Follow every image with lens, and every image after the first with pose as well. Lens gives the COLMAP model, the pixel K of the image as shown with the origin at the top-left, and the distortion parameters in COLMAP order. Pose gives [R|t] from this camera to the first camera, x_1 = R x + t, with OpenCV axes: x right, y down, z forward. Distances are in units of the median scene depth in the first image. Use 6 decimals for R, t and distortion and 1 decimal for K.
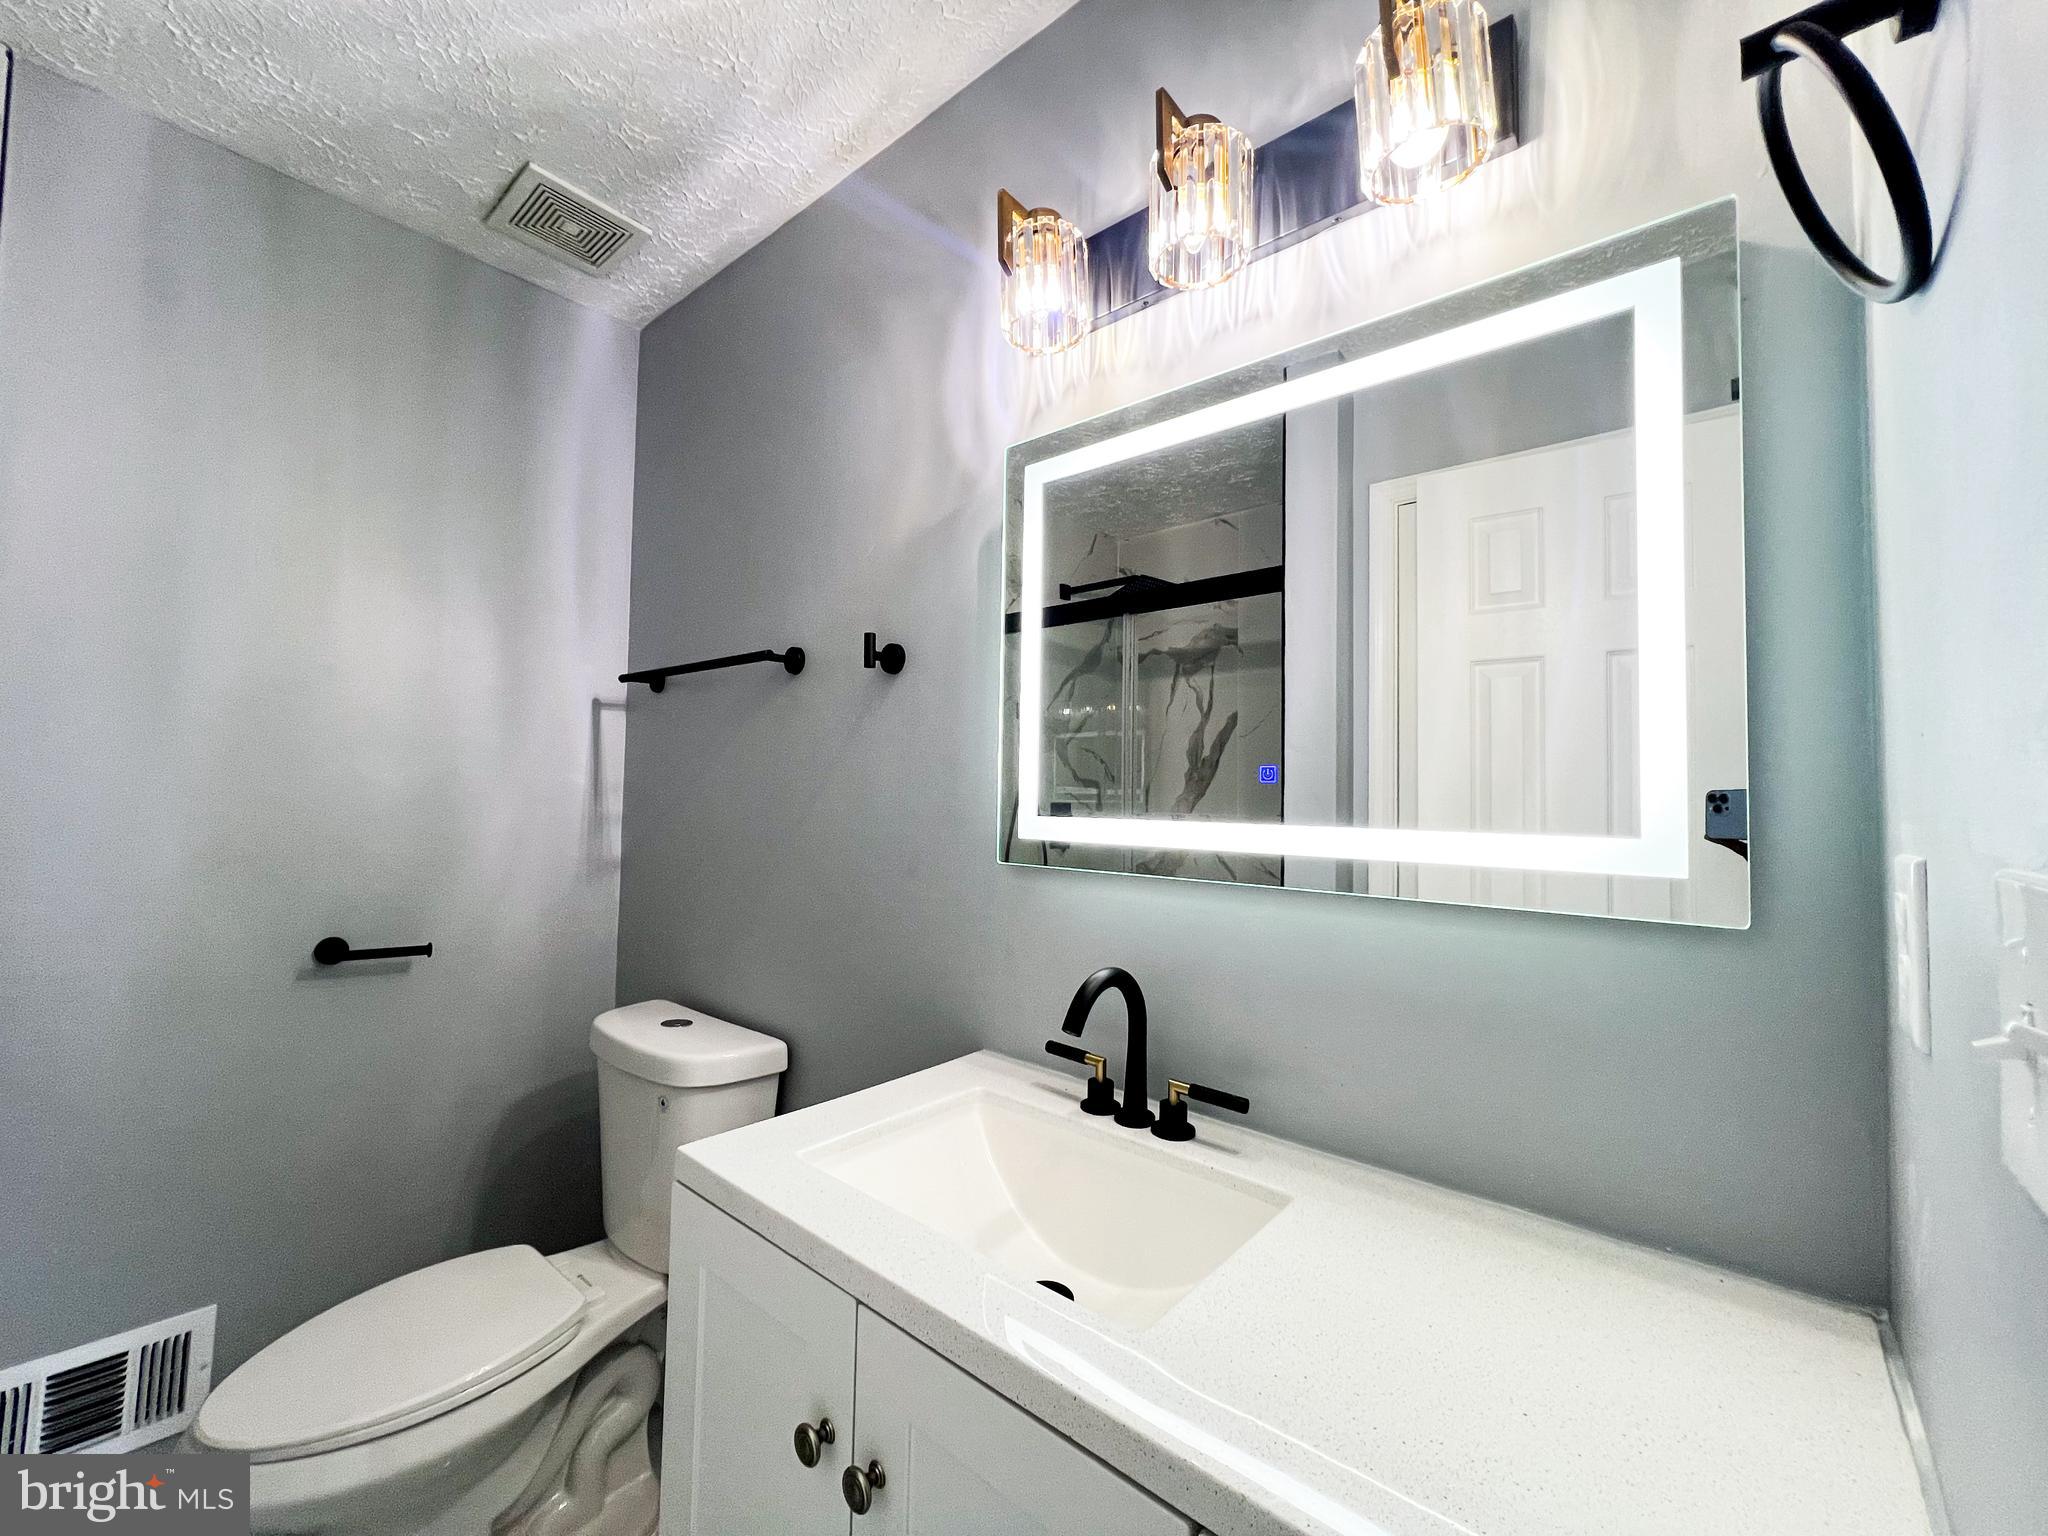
lens RADIAL K [[840.6, 0, 1024.0], [0, 840.6, 768.0], [0, 0, 1]] dist [0.000002, 0.000396]
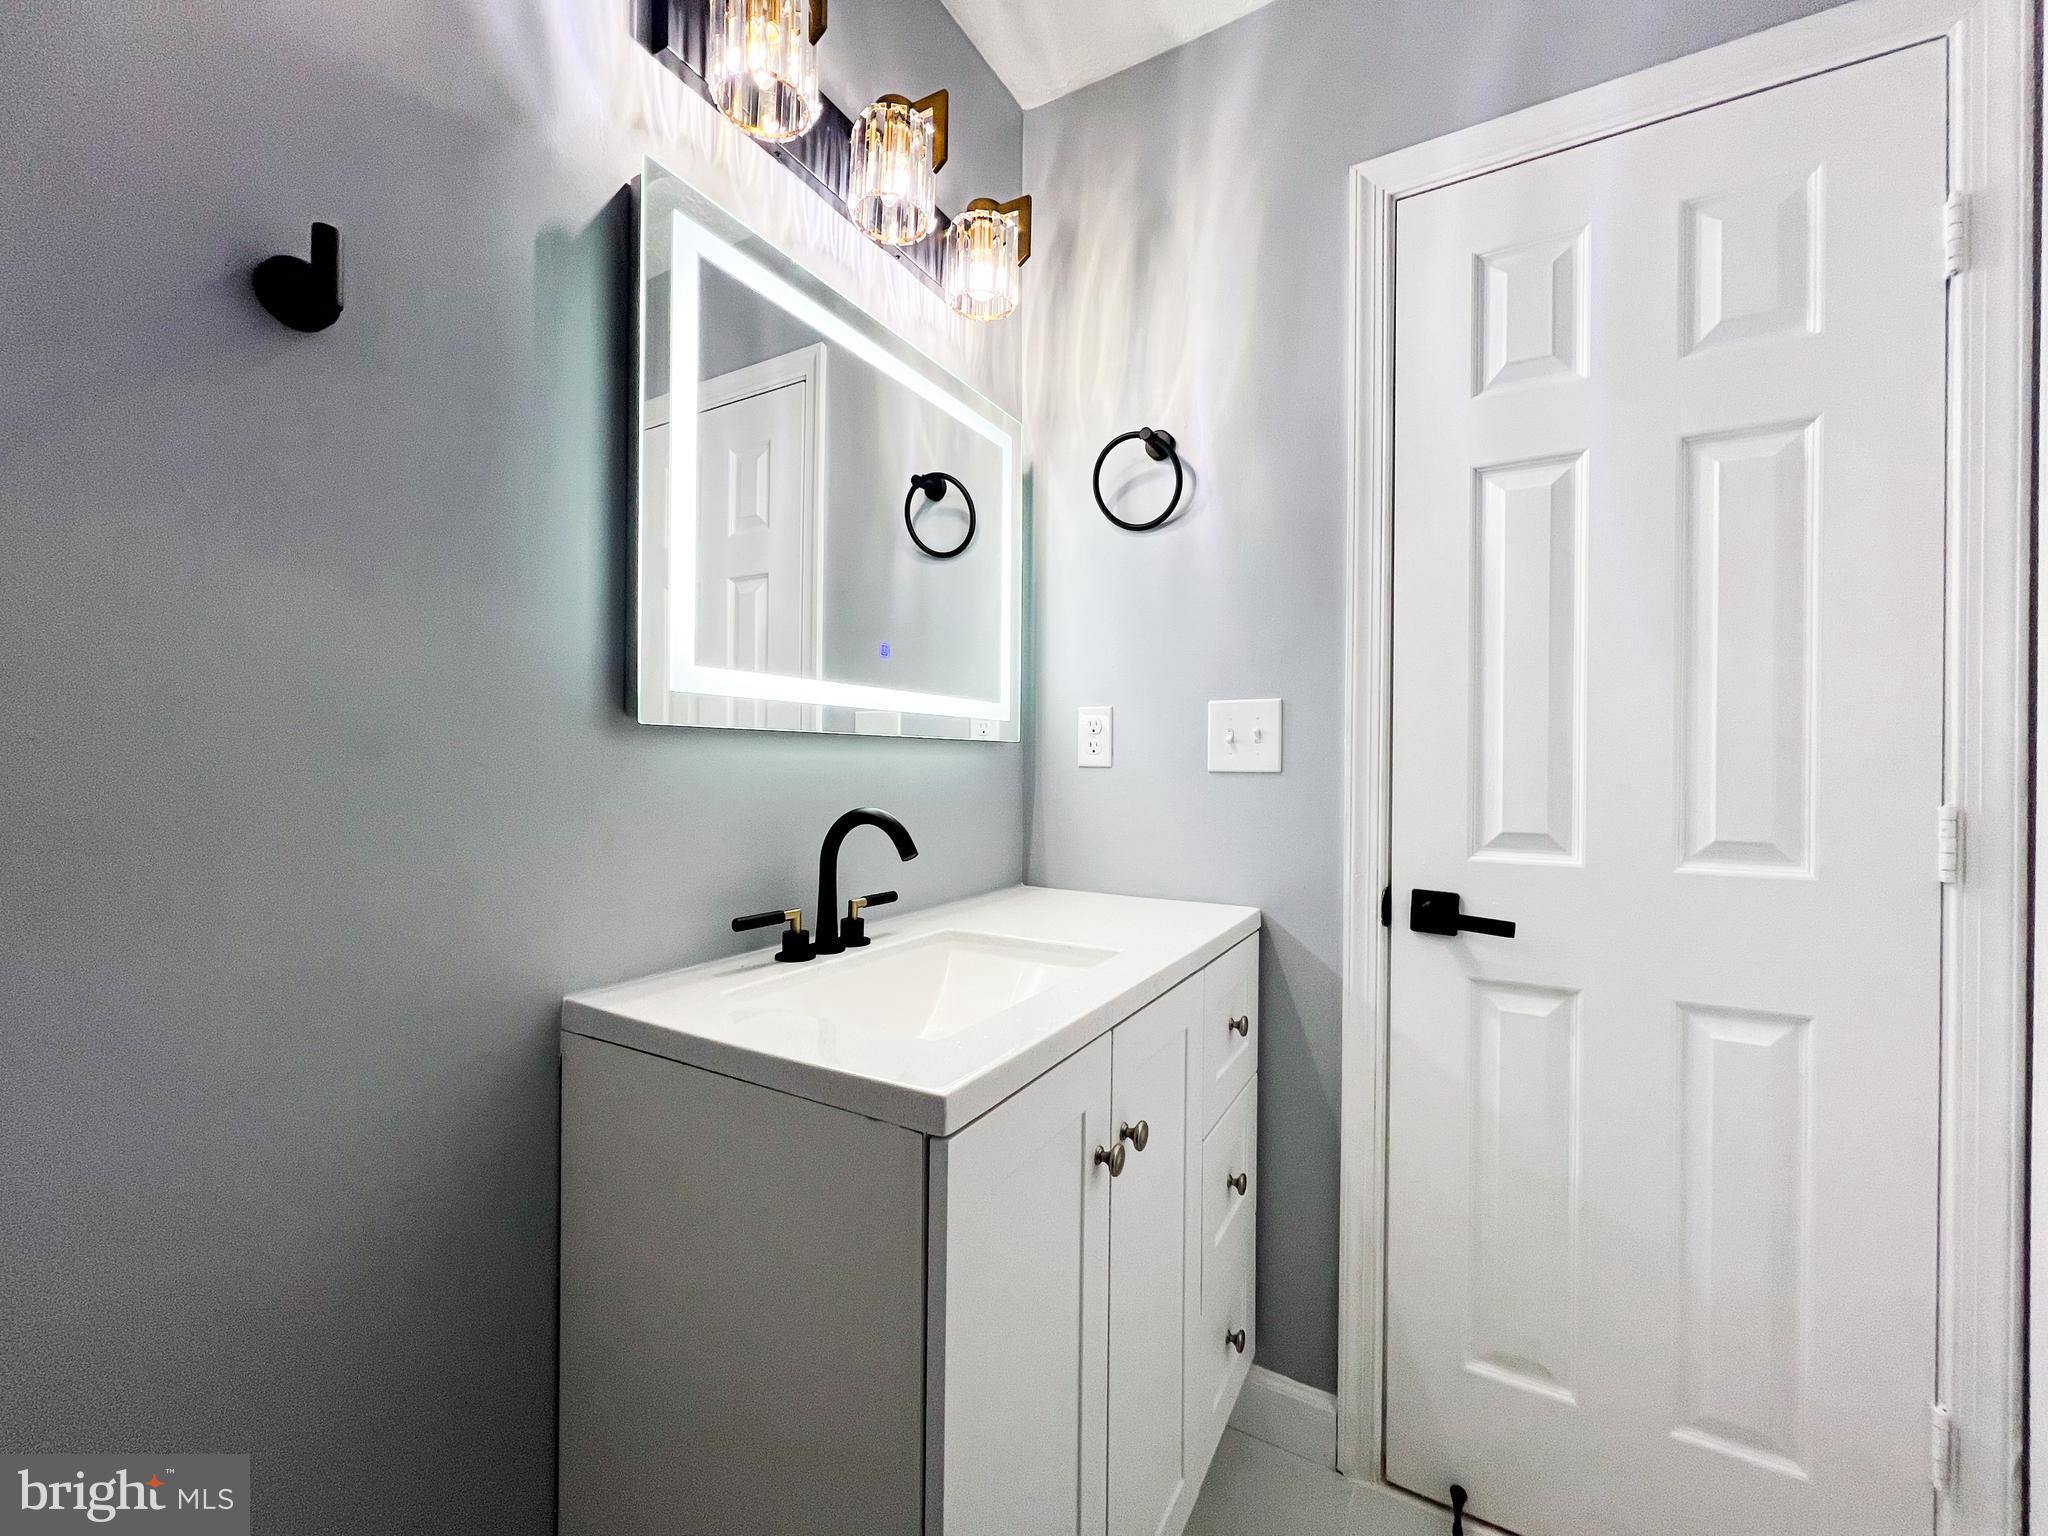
lens RADIAL K [[840.6, 0, 1024.0], [0, 840.6, 768.0], [0, 0, 1]] dist [0.000002, 0.000396]
pose [[-0.198784, -0.033182, 0.979481, -0.954797], [-0.057571, 0.998096, 0.022129, 0.133024], [-0.978351, -0.051991, -0.200316, 0.934558]]
